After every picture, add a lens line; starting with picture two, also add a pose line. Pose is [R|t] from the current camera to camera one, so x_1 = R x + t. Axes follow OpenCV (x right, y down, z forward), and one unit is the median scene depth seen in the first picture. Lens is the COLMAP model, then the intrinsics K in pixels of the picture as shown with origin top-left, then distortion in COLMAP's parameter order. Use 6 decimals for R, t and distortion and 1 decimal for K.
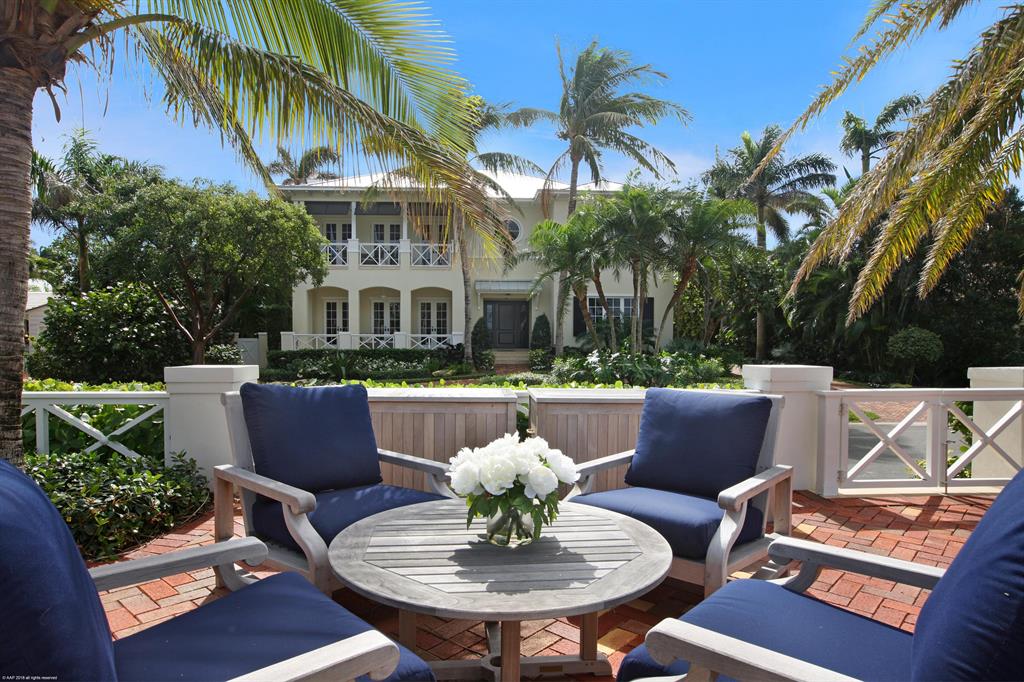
lens RADIAL K [[625.9, 0, 511.7], [0, 625.9, 306.6], [0, 0, 1]] dist [-0.047797, -0.000081]
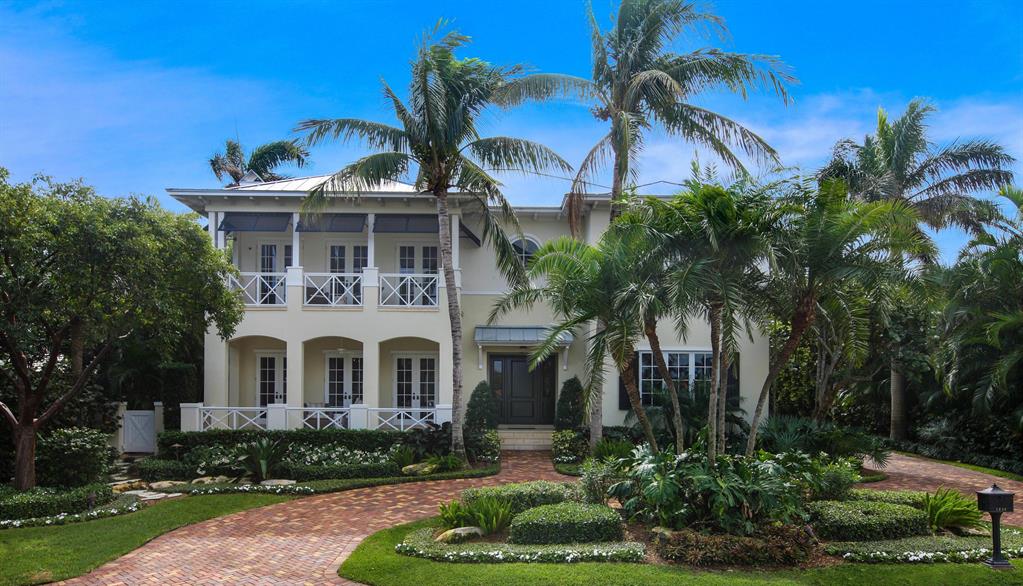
lens RADIAL K [[749.8, 0, 511.5], [0, 749.8, 293.0], [0, 0, 1]] dist [0.001986, 0.001367]
pose [[0.998189, 0.001885, -0.060129, 0.034446], [-0.006092, 0.997538, -0.069861, -0.023413], [0.059849, 0.070101, 0.995743, 0.196287]]
